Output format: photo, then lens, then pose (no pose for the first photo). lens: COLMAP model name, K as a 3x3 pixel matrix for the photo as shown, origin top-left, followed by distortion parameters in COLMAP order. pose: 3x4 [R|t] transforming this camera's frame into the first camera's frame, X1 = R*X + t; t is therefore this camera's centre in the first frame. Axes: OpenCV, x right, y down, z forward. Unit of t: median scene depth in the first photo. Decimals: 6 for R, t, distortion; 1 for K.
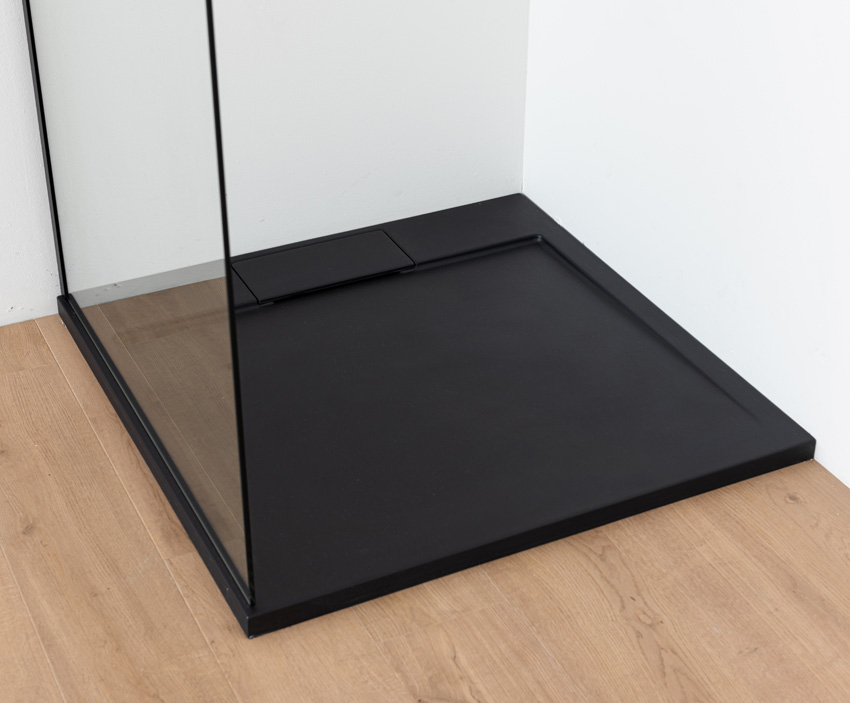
lens RADIAL K [[1693.7, 0, 425.0], [0, 1693.7, 351.5], [0, 0, 1]] dist [0.027180, 0.232925]
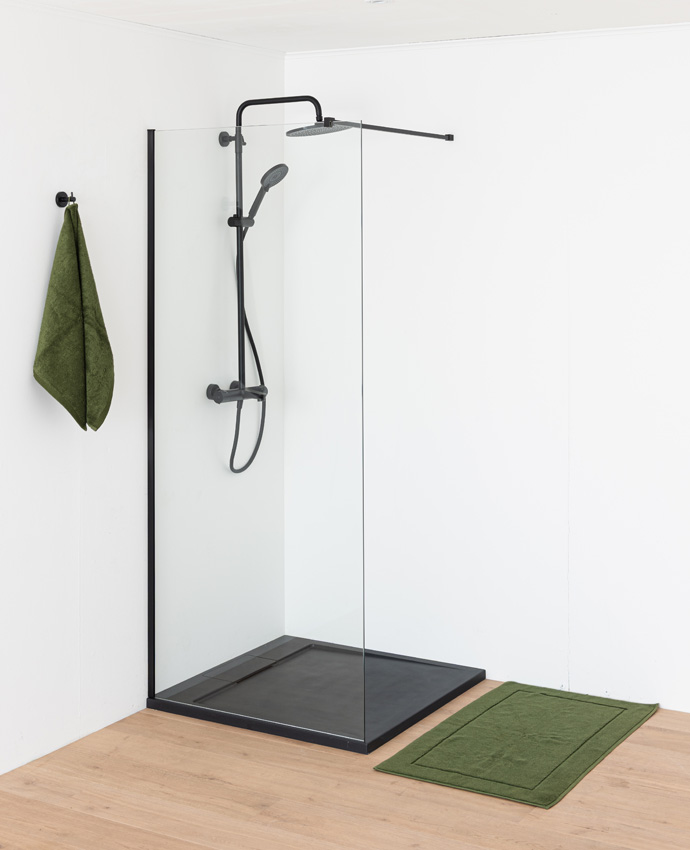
lens RADIAL K [[1404.1, 0, 345.0], [0, 1404.1, 425.0], [0, 0, 1]] dist [-0.004142, -0.015865]
pose [[0.850838, -0.088172, 0.517977, -0.884379], [0.281938, 0.908492, -0.308469, 0.268843], [-0.443380, 0.408494, 0.797839, -0.653491]]
